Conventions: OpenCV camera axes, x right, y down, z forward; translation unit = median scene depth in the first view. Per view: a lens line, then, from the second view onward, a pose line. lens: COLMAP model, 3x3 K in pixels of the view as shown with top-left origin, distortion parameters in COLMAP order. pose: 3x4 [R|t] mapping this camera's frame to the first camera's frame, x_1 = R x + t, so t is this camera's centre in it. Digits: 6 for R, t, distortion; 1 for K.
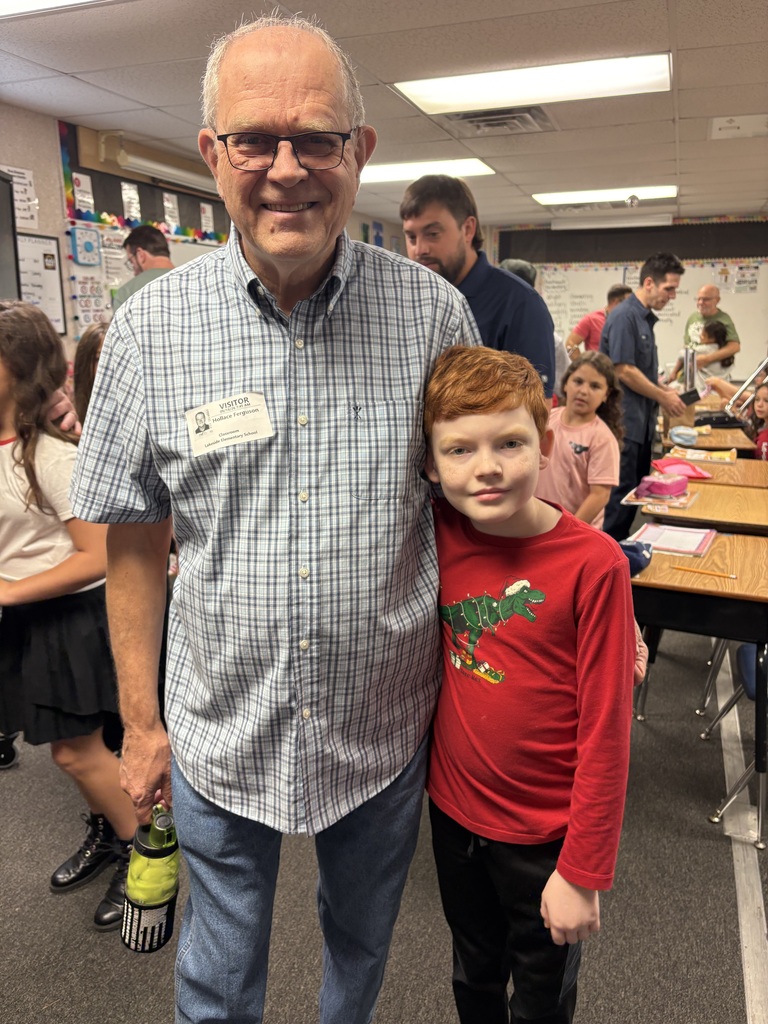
lens RADIAL K [[774.7, 0, 379.3], [0, 774.7, 505.9], [0, 0, 1]] dist [0.048254, -0.053940]
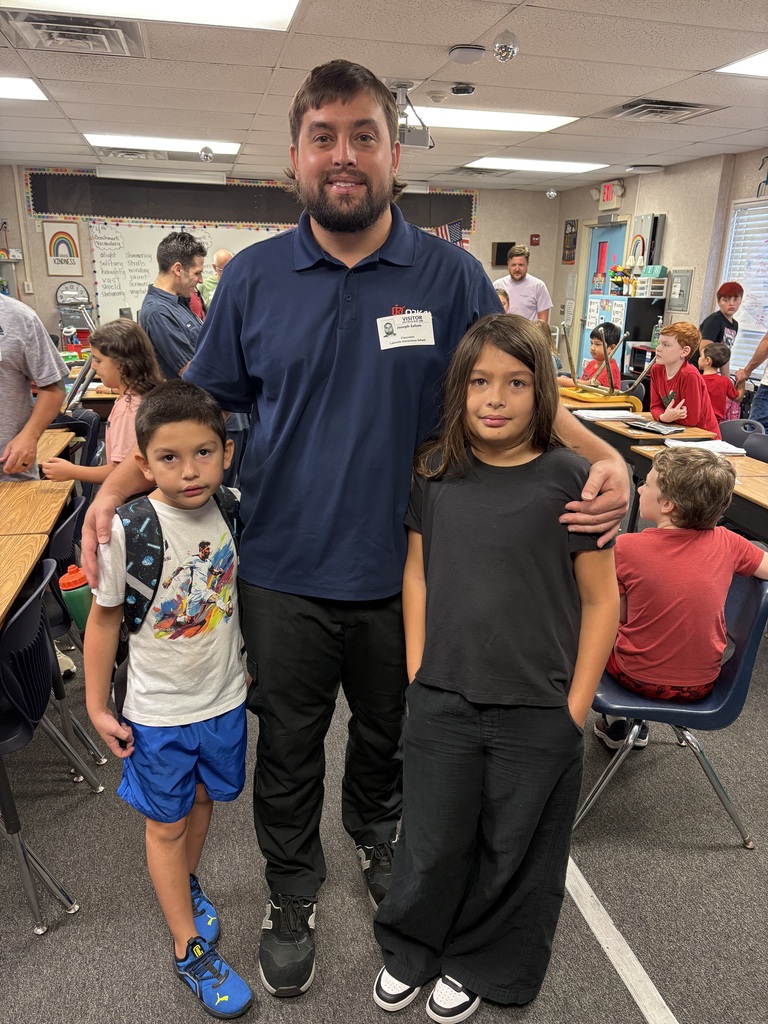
lens RADIAL K [[774.7, 0, 386.1], [0, 774.7, 515.0], [0, 0, 1]] dist [0.048254, -0.053940]
pose [[0.828158, -0.143084, 0.541924, -0.089663], [0.110498, 0.989570, 0.092415, -0.040042], [-0.549495, -0.016653, 0.835331, 0.141889]]
